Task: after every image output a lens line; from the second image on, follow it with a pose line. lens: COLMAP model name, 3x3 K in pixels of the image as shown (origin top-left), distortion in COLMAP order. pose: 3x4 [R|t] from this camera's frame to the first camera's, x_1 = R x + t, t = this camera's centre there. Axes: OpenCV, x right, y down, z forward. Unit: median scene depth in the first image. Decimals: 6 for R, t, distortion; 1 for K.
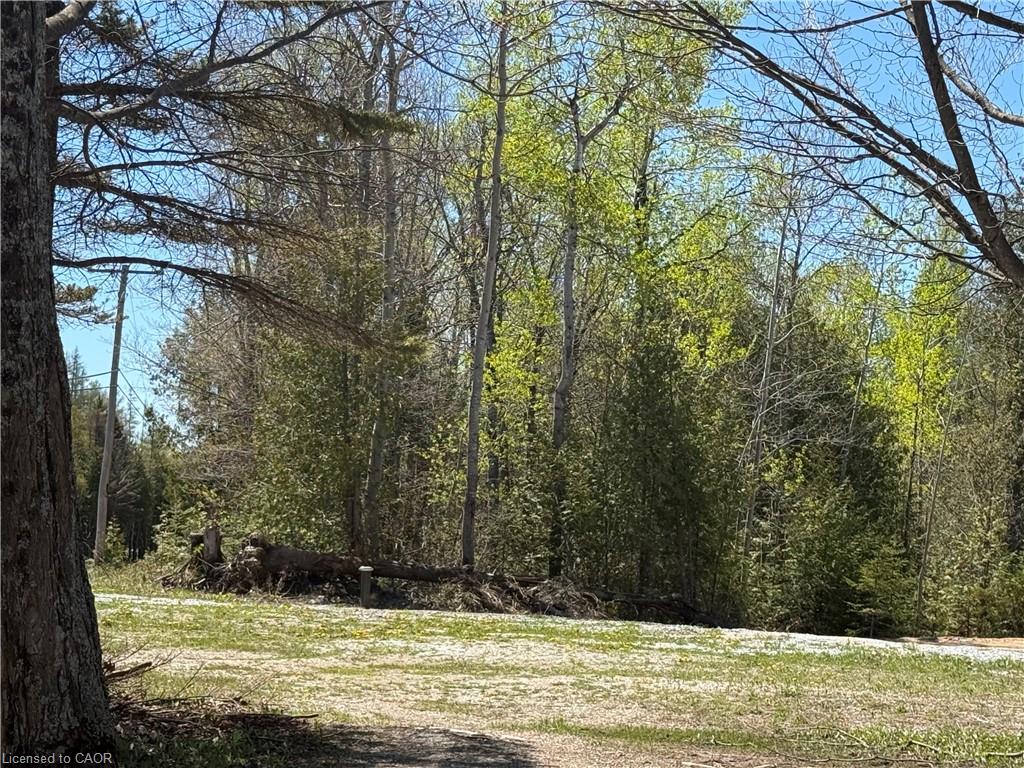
lens RADIAL K [[2229.4, 0, 512.0], [0, 2229.4, 384.0], [0, 0, 1]] dist [-0.025886, -0.133942]
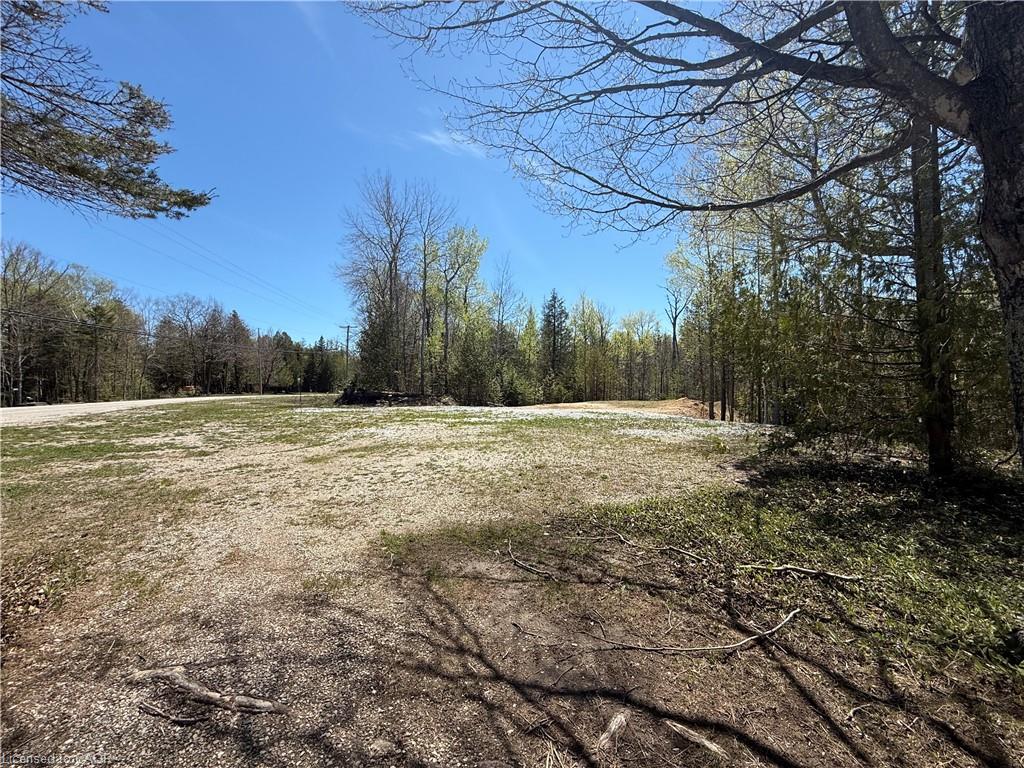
lens RADIAL K [[407.9, 0, 508.4], [0, 407.9, 381.6], [0, 0, 1]] dist [0.000144, 0.000222]
pose [[0.987423, -0.049555, 0.150130, 0.034060], [0.038810, 0.996527, 0.073676, 0.027950], [-0.153260, -0.066923, 0.985917, 0.457996]]
